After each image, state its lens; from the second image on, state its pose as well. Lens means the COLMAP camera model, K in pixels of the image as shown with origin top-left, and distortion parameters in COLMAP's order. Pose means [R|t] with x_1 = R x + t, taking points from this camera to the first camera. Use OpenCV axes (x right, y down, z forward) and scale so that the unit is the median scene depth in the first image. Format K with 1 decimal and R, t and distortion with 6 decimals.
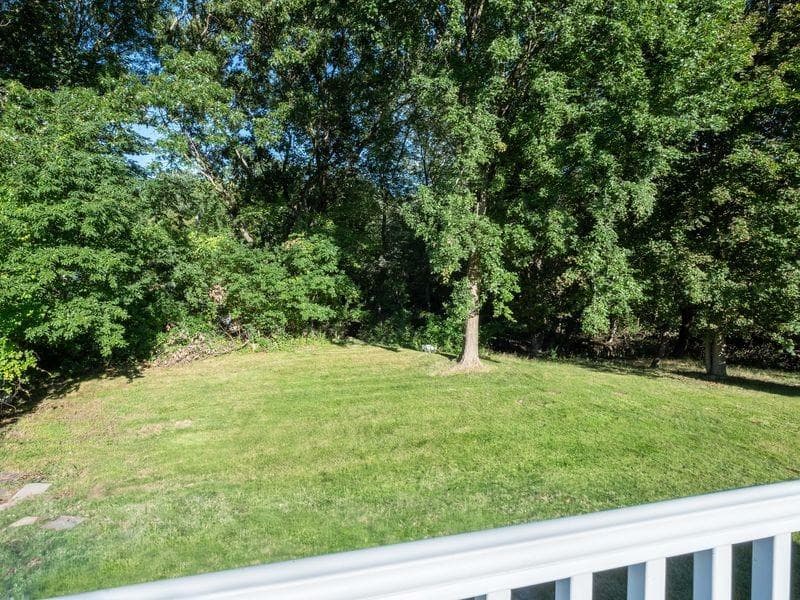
lens RADIAL K [[500.8, 0, 400.0], [0, 500.8, 300.0], [0, 0, 1]] dist [-0.001385, -0.002847]
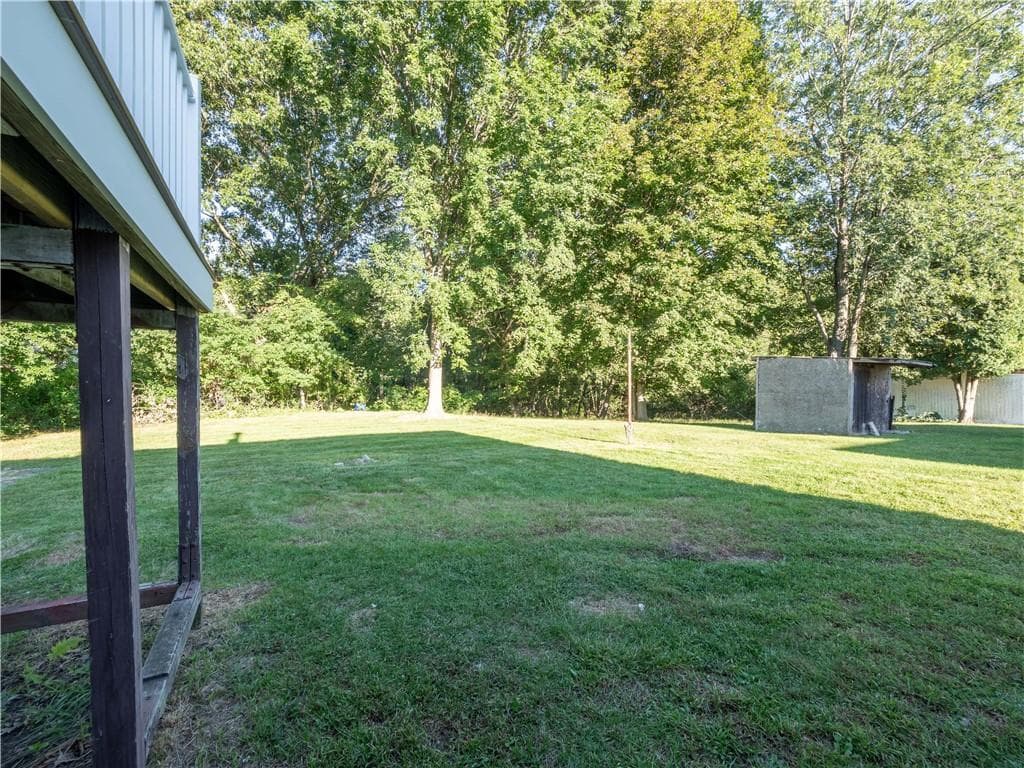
lens RADIAL K [[479.1, 0, 512.0], [0, 479.1, 384.0], [0, 0, 1]] dist [-0.001379, -0.000664]
pose [[0.979852, -0.007152, 0.199599, 0.128709], [0.010893, 0.999785, -0.017651, 0.106772], [-0.199430, 0.019469, 0.979719, -0.096544]]
